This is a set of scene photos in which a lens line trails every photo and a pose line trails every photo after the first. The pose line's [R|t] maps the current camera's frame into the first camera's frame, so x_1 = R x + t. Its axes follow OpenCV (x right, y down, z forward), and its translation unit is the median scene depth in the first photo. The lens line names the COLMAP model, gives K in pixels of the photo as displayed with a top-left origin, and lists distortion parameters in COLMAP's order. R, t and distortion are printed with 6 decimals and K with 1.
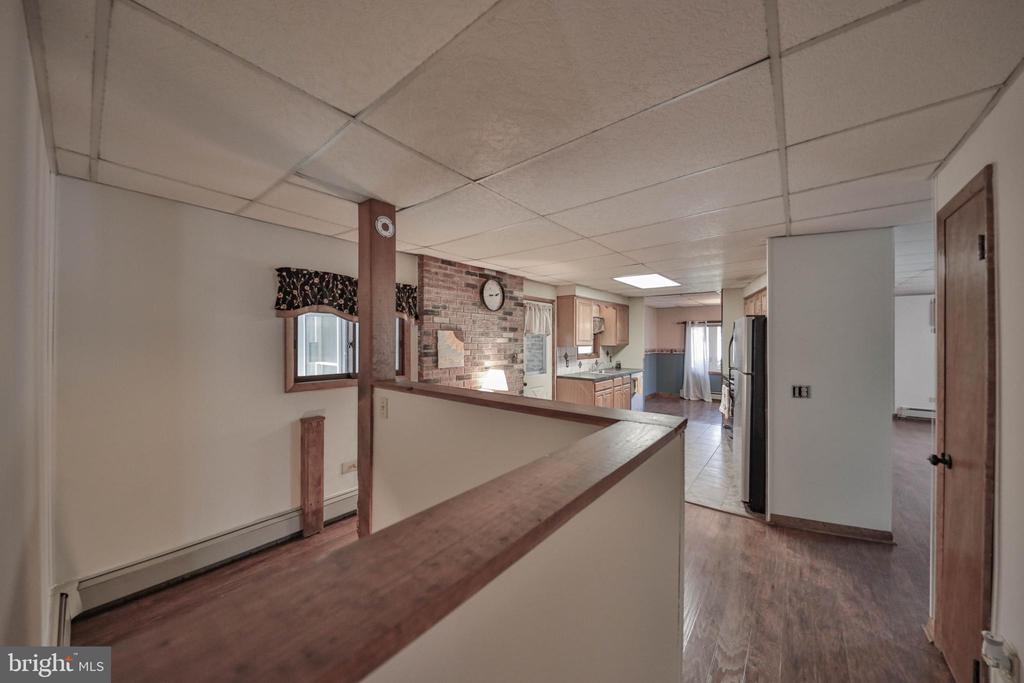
lens RADIAL K [[349.6, 0, 508.0], [0, 349.6, 340.6], [0, 0, 1]] dist [0.002228, -0.003835]
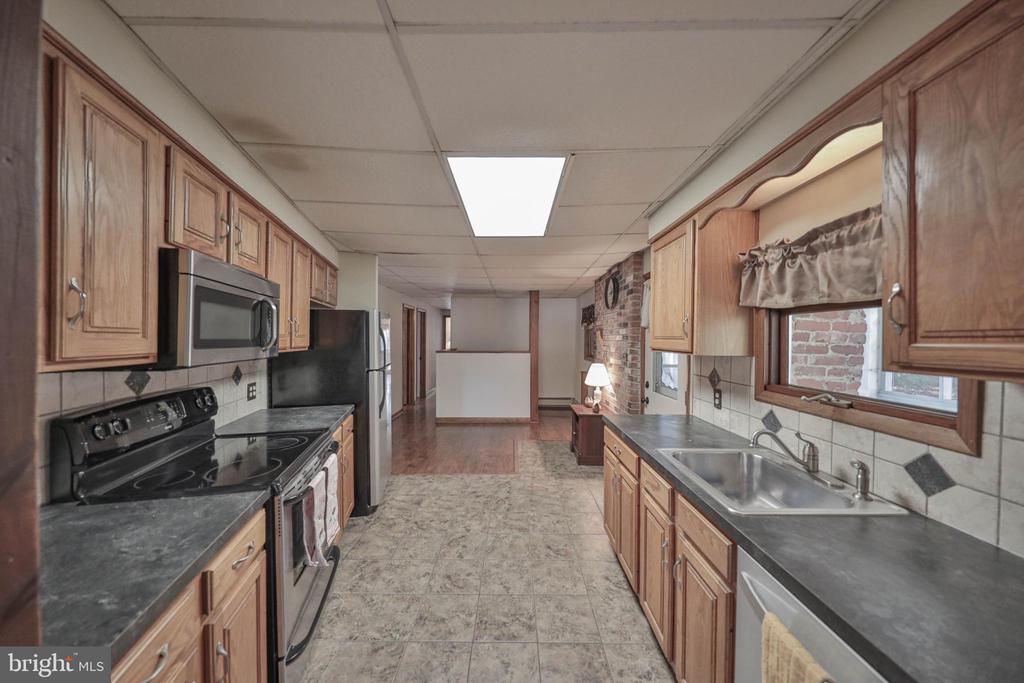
lens RADIAL K [[349.6, 0, 508.0], [0, 349.6, 340.6], [0, 0, 1]] dist [0.002228, -0.003835]
pose [[-0.788997, 0.003341, -0.614388, 0.881421], [-0.004369, 0.999929, 0.011048, -0.002476], [0.614382, 0.011401, -0.788927, 1.753117]]
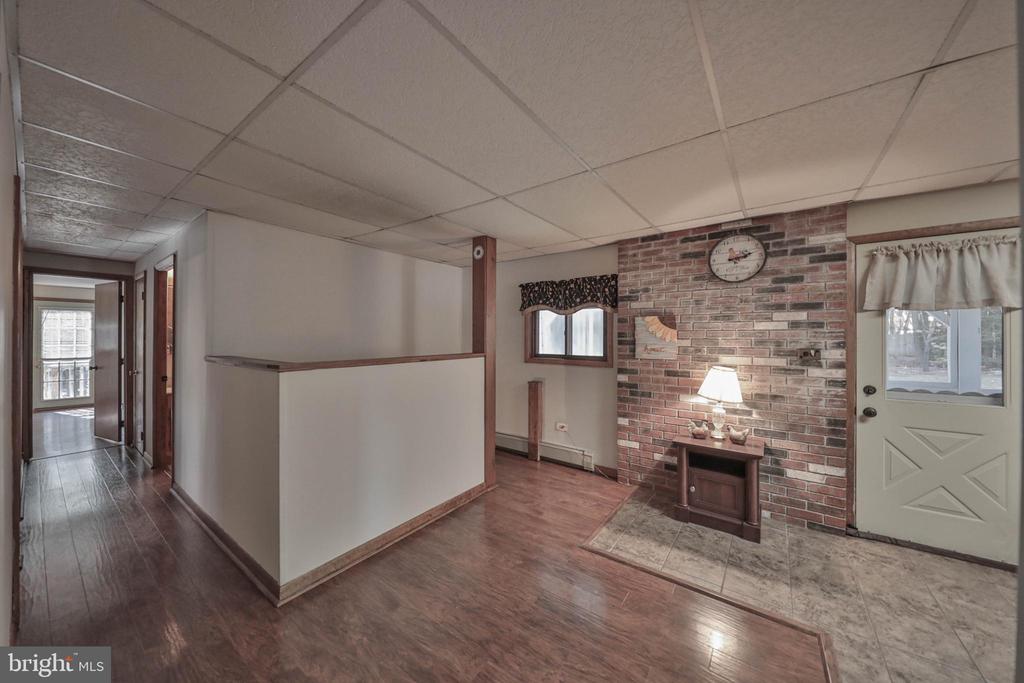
lens RADIAL K [[349.6, 0, 508.0], [0, 349.6, 340.6], [0, 0, 1]] dist [0.002228, -0.003835]
pose [[0.049762, 0.001690, -0.998760, 0.653447], [-0.008997, 0.999959, 0.001244, 0.032841], [0.998721, 0.008924, 0.049775, 0.579905]]
